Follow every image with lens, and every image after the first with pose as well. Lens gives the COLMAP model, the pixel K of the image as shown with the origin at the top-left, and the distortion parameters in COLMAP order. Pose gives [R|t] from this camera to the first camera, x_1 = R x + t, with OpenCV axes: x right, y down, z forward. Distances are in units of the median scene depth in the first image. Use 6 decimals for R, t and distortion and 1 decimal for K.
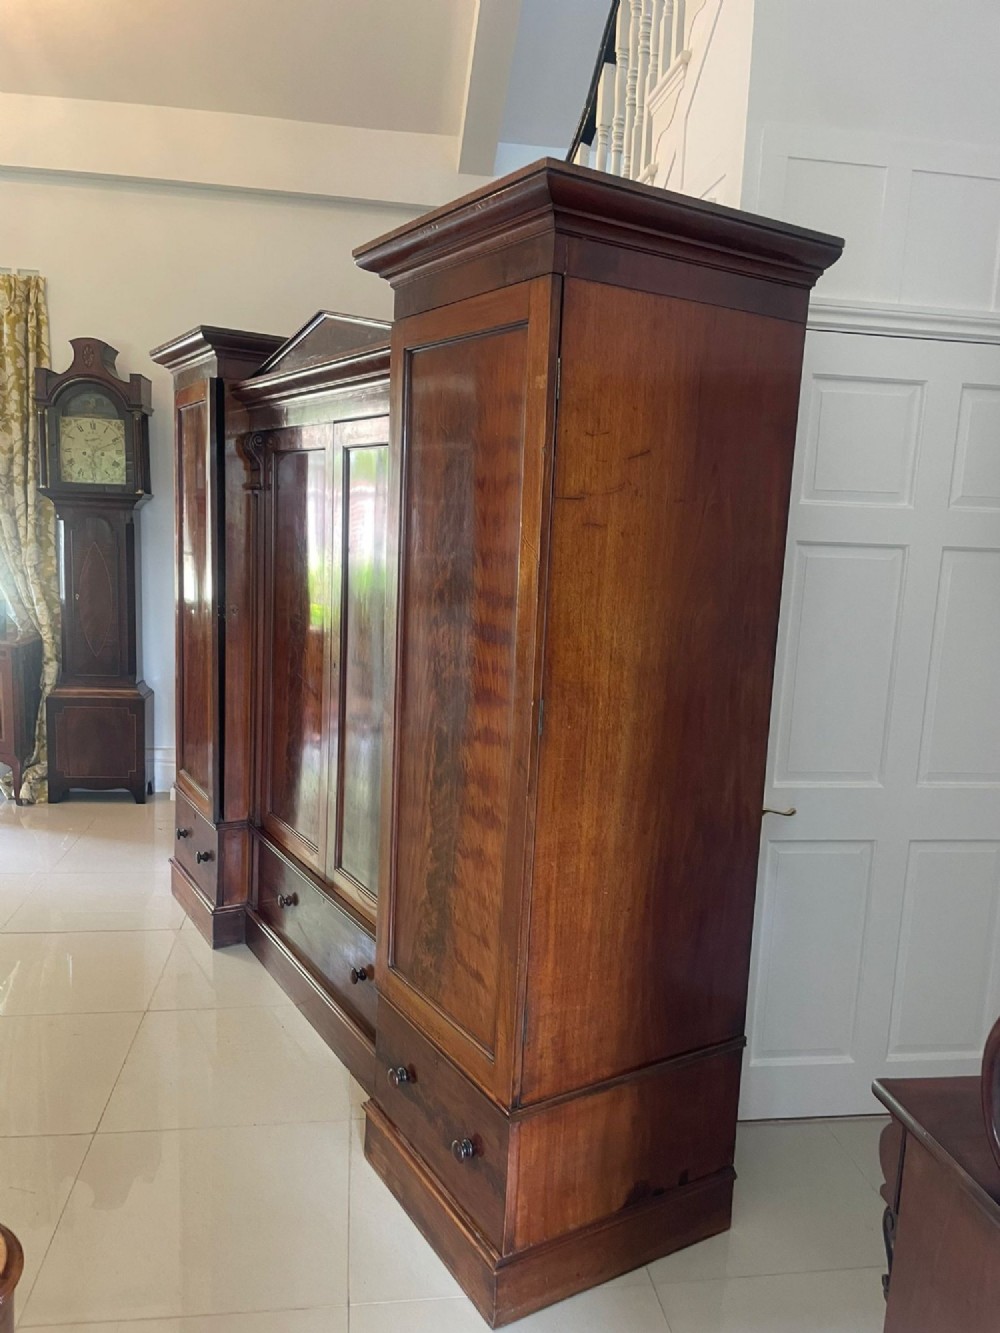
lens RADIAL K [[994.7, 0, 501.1], [0, 994.7, 674.4], [0, 0, 1]] dist [0.091865, -0.124508]
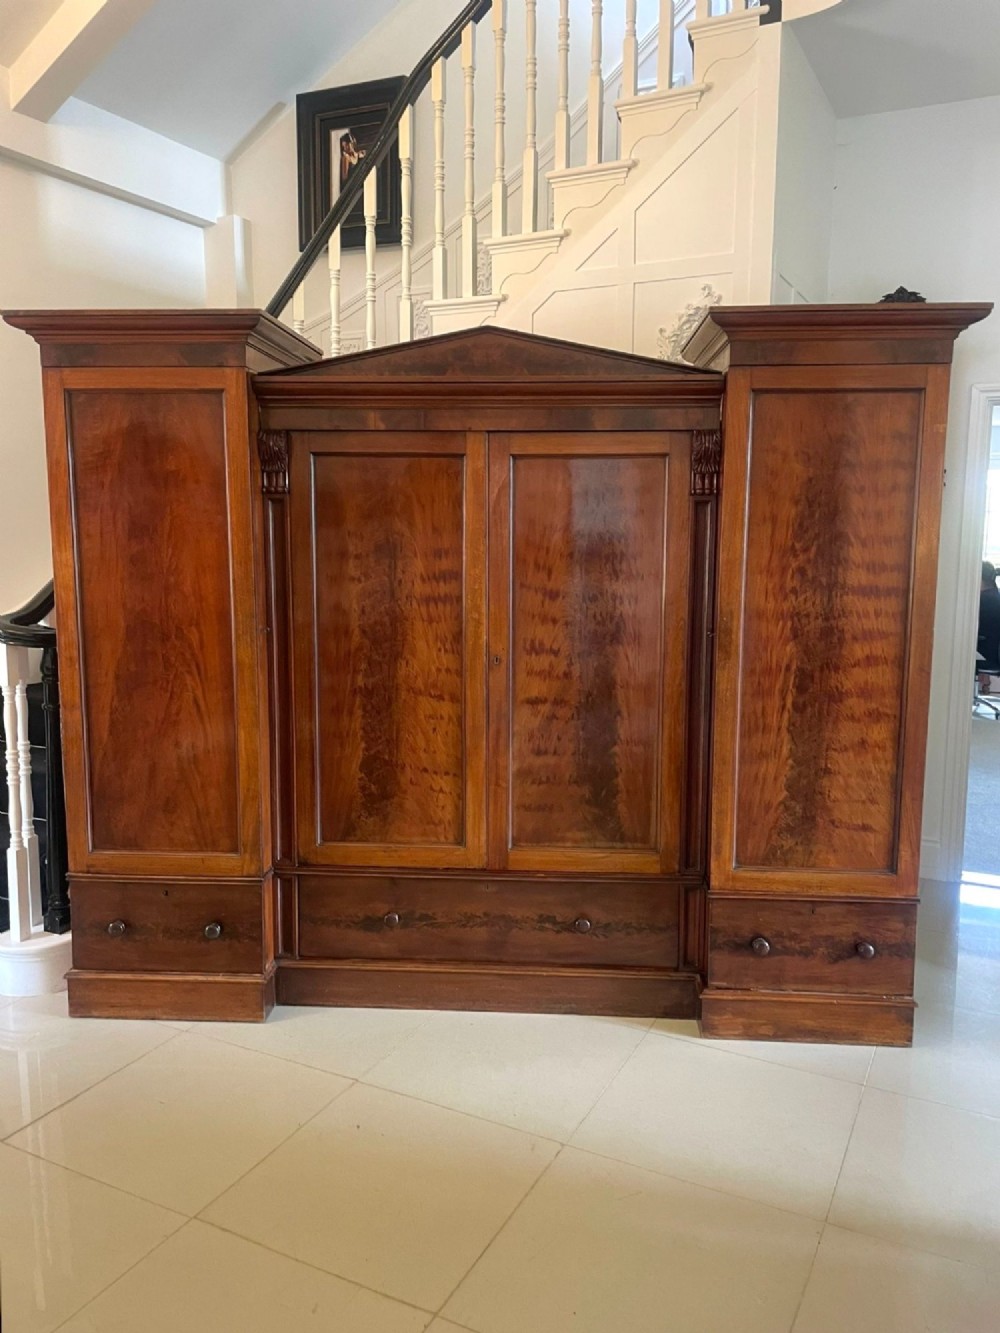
lens RADIAL K [[994.7, 0, 512.5], [0, 994.7, 658.0], [0, 0, 1]] dist [0.091865, -0.124508]
pose [[0.576145, -0.143736, 0.804610, -1.409005], [0.147875, 0.986501, 0.070343, -0.116654], [-0.803860, 0.078455, 0.589622, 0.509578]]
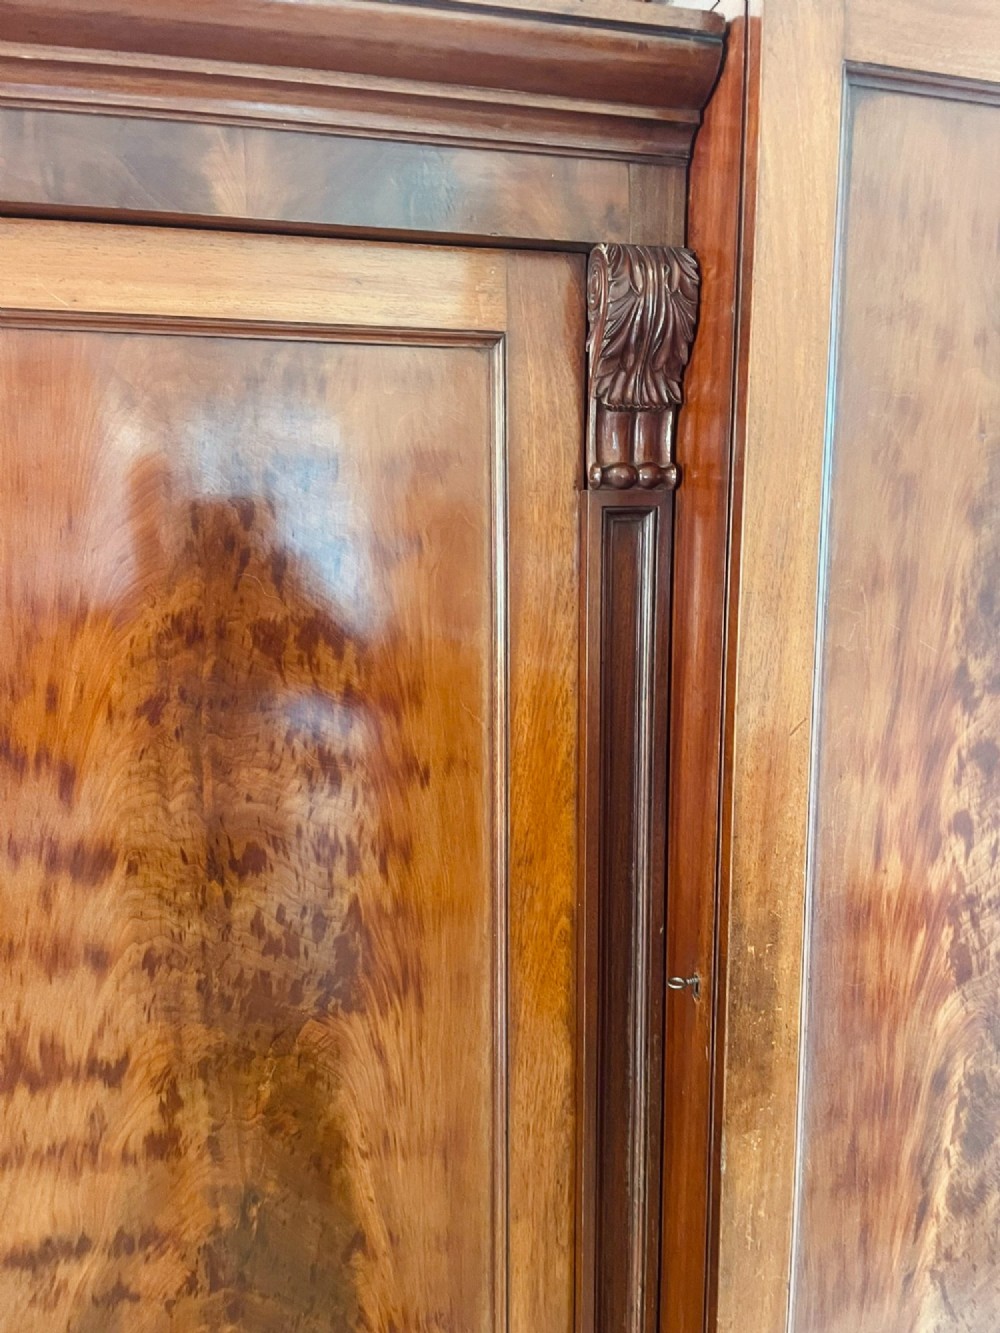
lens RADIAL K [[994.7, 0, 508.7], [0, 994.7, 660.8], [0, 0, 1]] dist [0.091865, -0.124508]
pose [[0.309433, -0.170224, 0.935561, -0.479775], [0.161636, 0.978946, 0.124657, -0.194273], [-0.937083, 0.112648, 0.330432, 1.031472]]
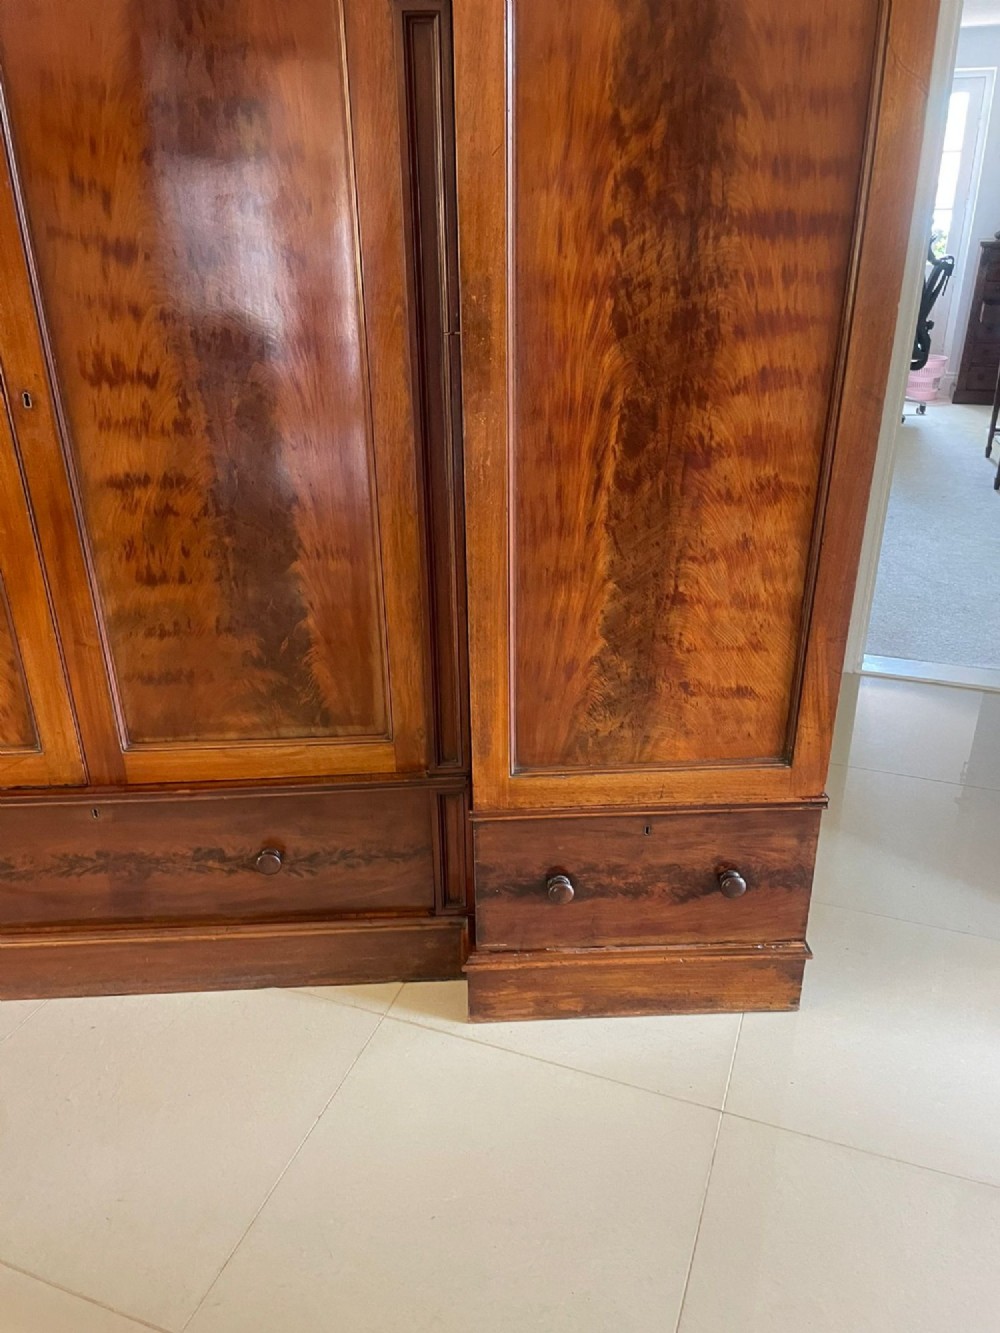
lens RADIAL K [[994.7, 0, 493.1], [0, 994.7, 668.7], [0, 0, 1]] dist [0.091865, -0.124508]
pose [[0.487068, -0.407790, 0.772316, -0.712660], [0.171318, 0.911731, 0.373359, -0.051057], [-0.856397, -0.049540, 0.513936, 0.728219]]
